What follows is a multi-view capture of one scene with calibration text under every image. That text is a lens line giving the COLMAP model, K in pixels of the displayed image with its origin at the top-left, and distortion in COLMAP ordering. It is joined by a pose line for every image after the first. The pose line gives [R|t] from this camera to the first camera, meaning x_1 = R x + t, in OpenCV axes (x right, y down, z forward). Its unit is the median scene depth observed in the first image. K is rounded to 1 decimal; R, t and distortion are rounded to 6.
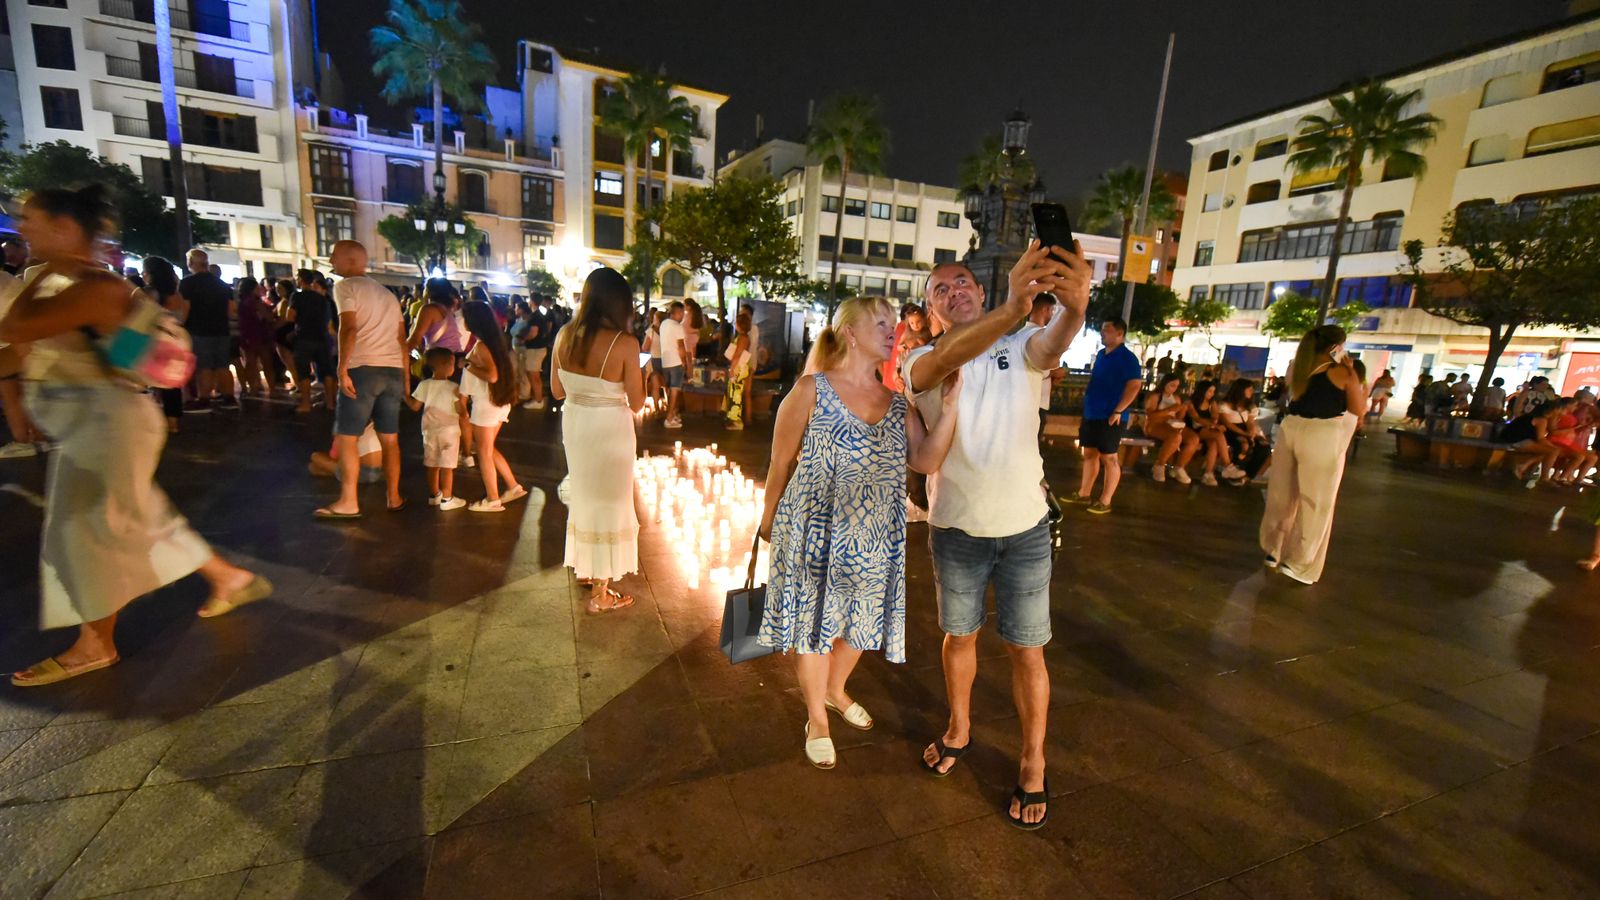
lens RADIAL K [[640.5, 0, 801.2], [0, 640.5, 458.1], [0, 0, 1]] dist [-0.001836, -0.000870]
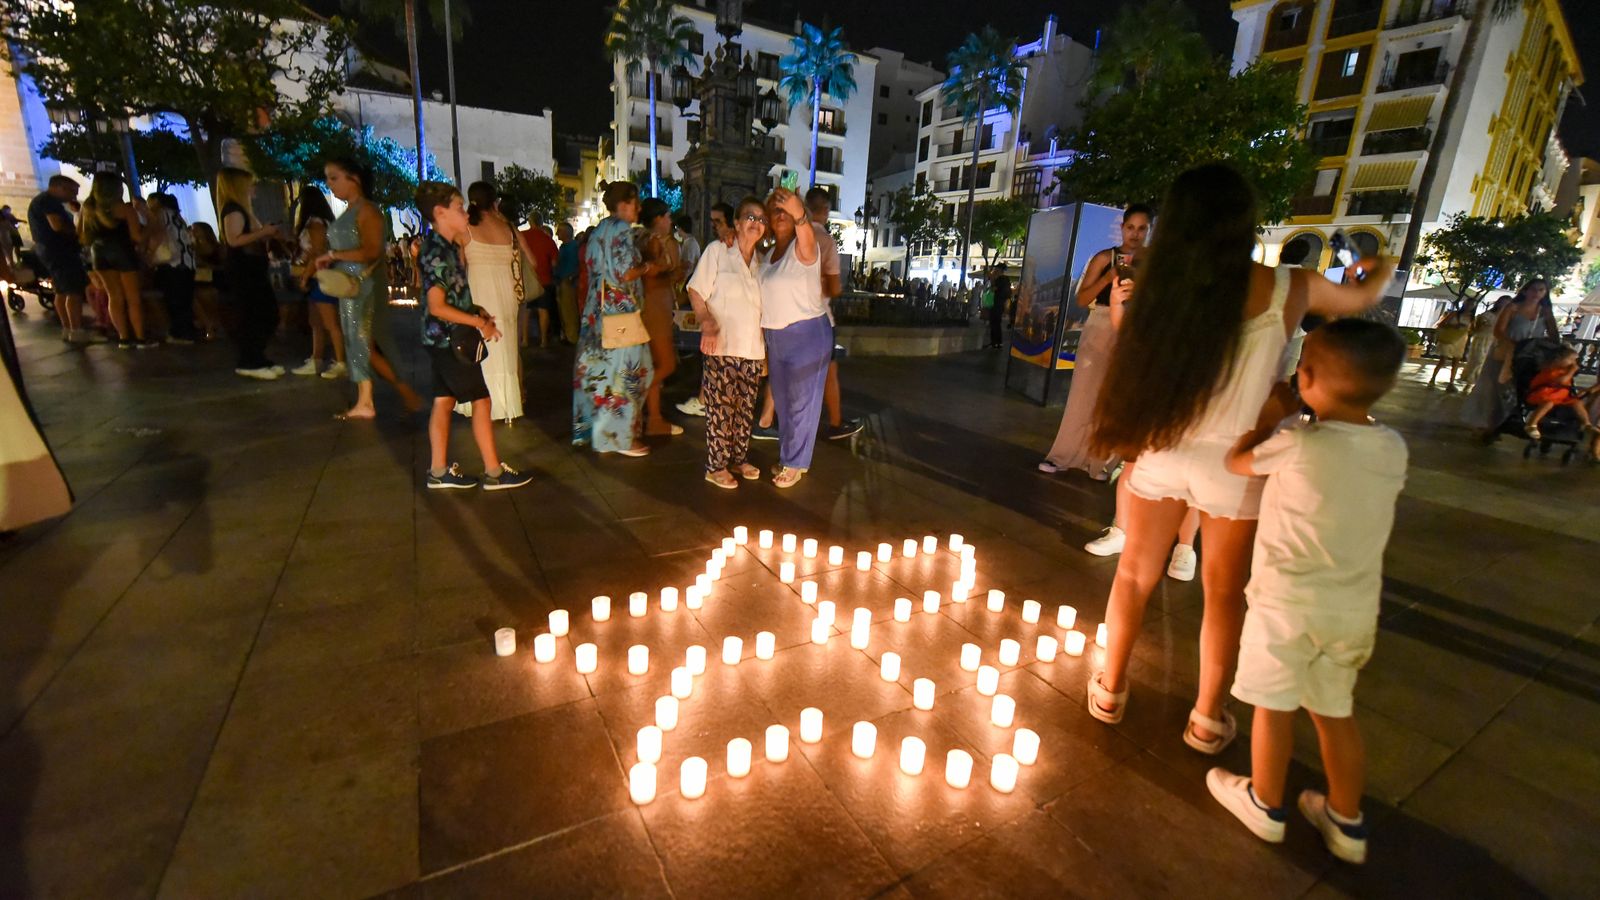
lens RADIAL K [[640.5, 0, 801.4], [0, 640.5, 437.4], [0, 0, 1]] dist [-0.001836, -0.000870]
pose [[0.134079, 0.184456, -0.973652, 0.478177], [-0.244837, 0.958230, 0.147818, -0.047553], [0.960249, 0.218567, 0.173640, 0.406683]]
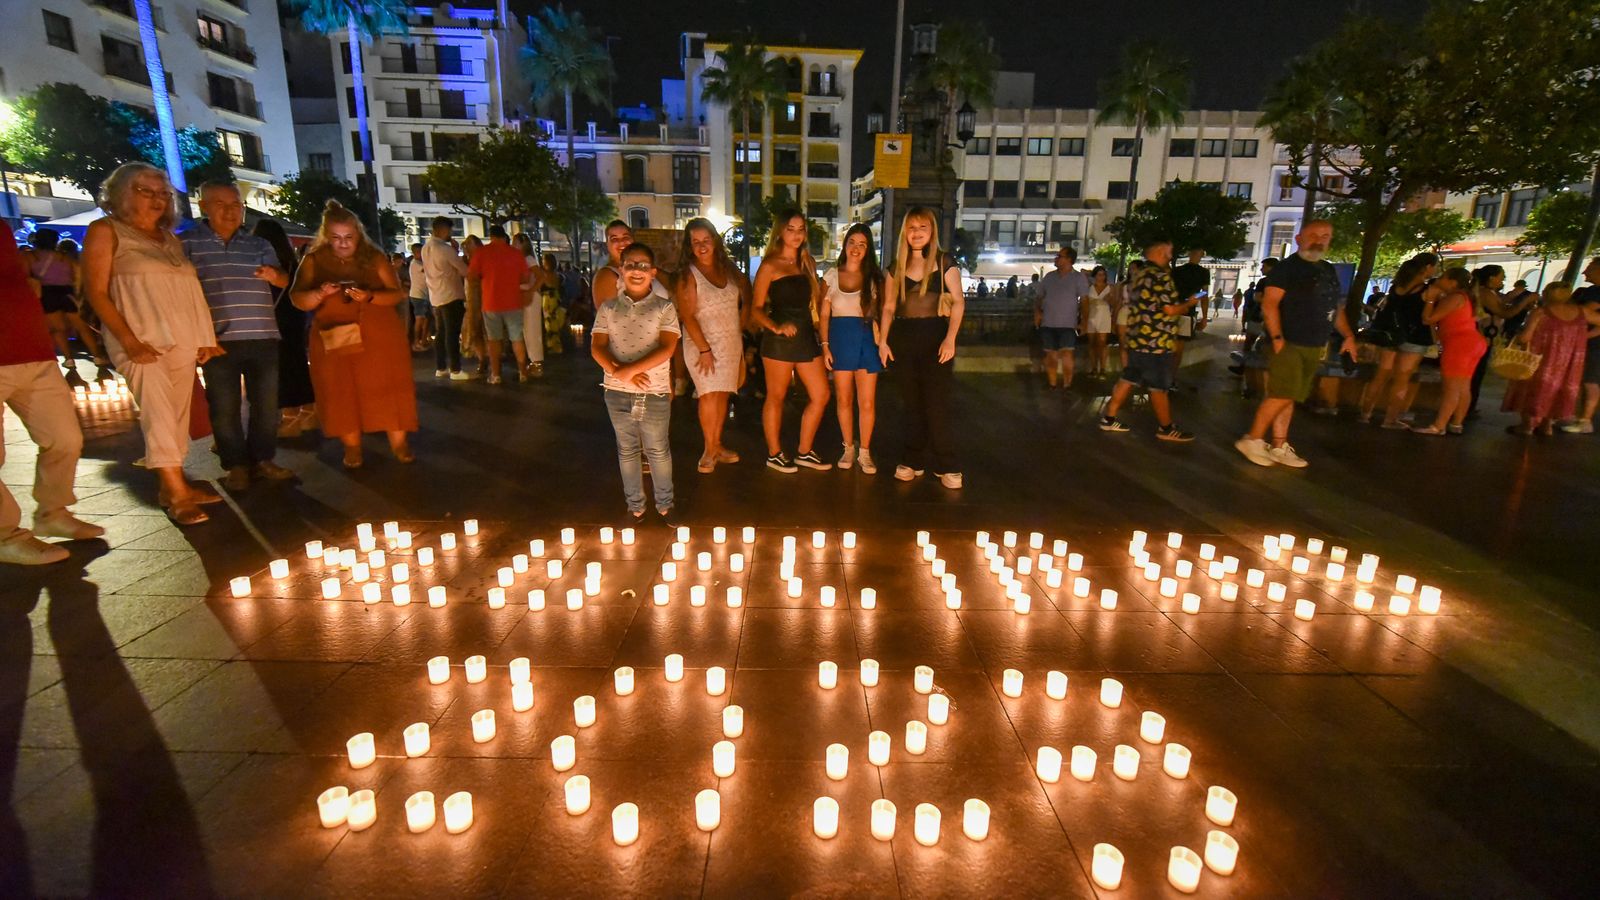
lens RADIAL K [[640.5, 0, 791.2], [0, 640.5, 421.8], [0, 0, 1]] dist [-0.001836, -0.000870]
pose [[0.932280, 0.028897, -0.360582, 0.167886], [-0.028161, 0.999577, 0.007296, 0.008580], [0.360641, 0.003353, 0.932699, 0.035172]]
